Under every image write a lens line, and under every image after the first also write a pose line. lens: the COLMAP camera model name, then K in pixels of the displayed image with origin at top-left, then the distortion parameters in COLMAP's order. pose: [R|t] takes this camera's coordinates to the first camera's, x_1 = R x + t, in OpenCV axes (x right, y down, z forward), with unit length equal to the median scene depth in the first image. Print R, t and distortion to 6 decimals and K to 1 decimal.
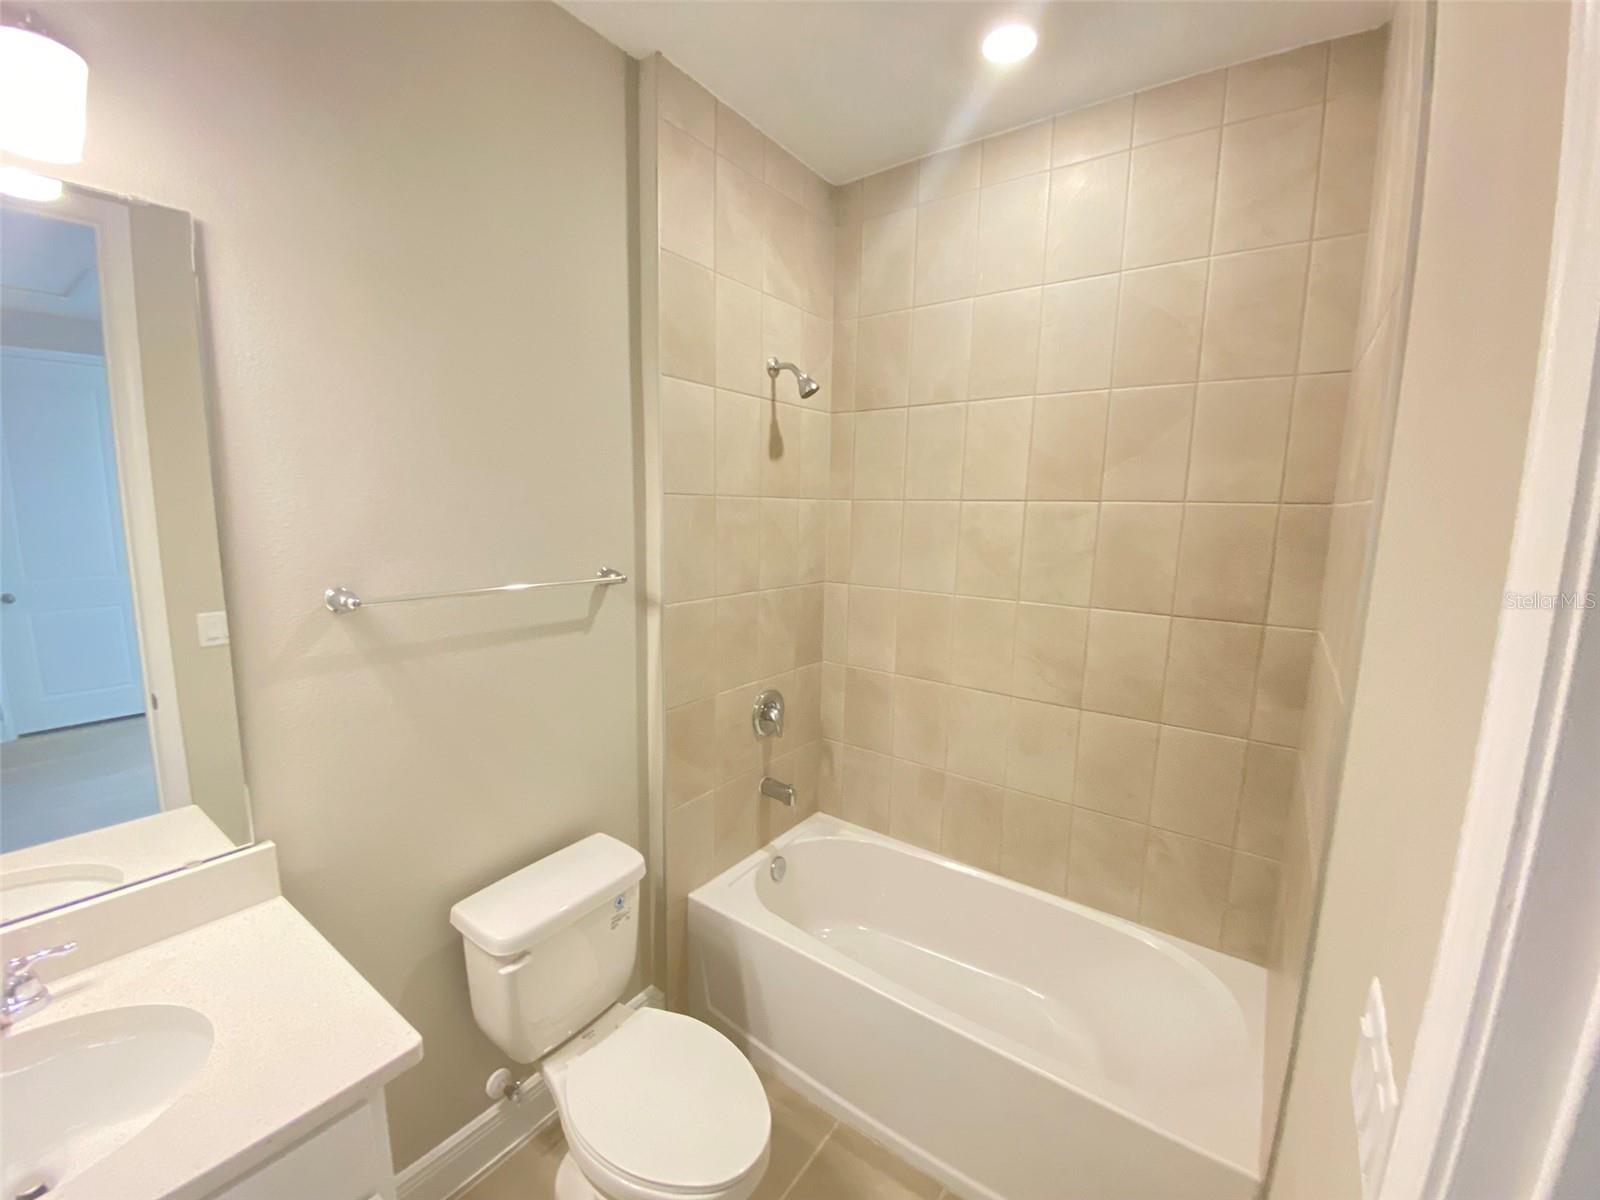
lens RADIAL K [[641.7, 0, 799.4], [0, 641.7, 600.8], [0, 0, 1]] dist [-0.008640, -0.009883]
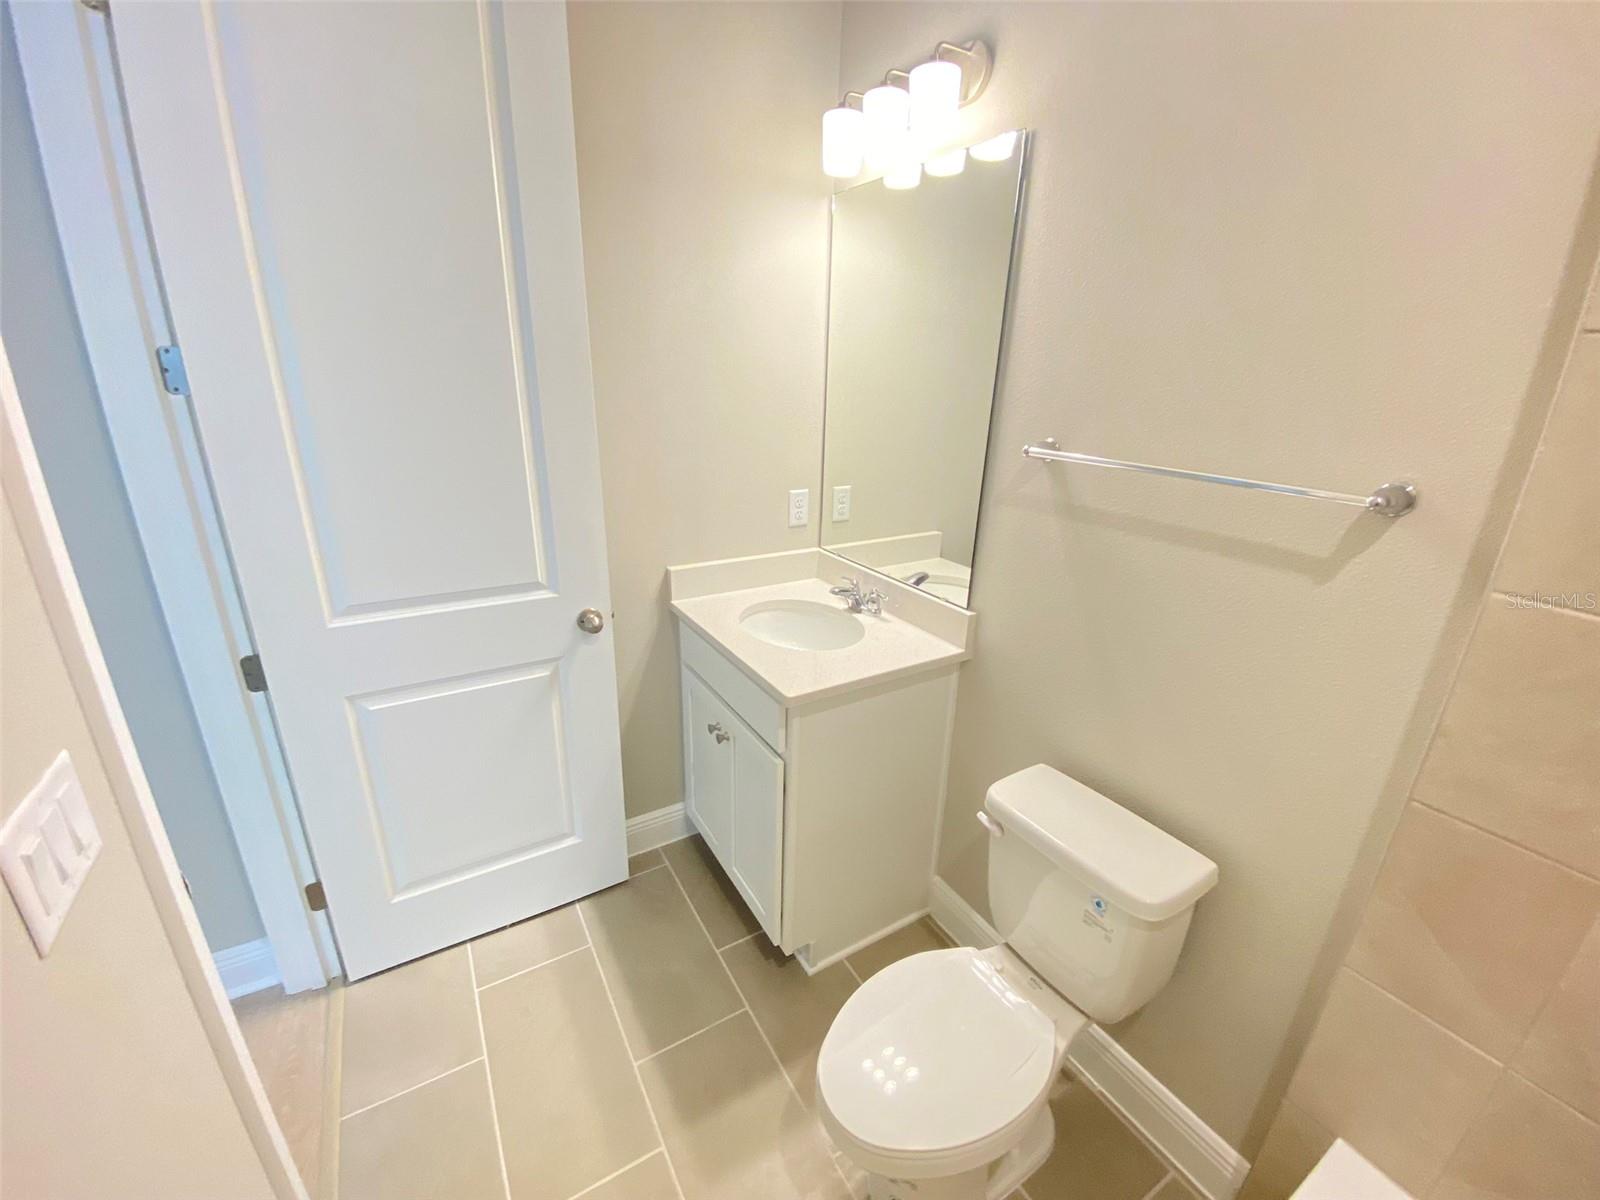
lens RADIAL K [[641.7, 0, 794.9], [0, 641.7, 593.7], [0, 0, 1]] dist [-0.008640, -0.009883]
pose [[-0.390933, 0.260156, -0.882887, 0.693001], [-0.178438, 0.919603, 0.349985, -0.110386], [0.902957, 0.294361, -0.313082, 1.265901]]
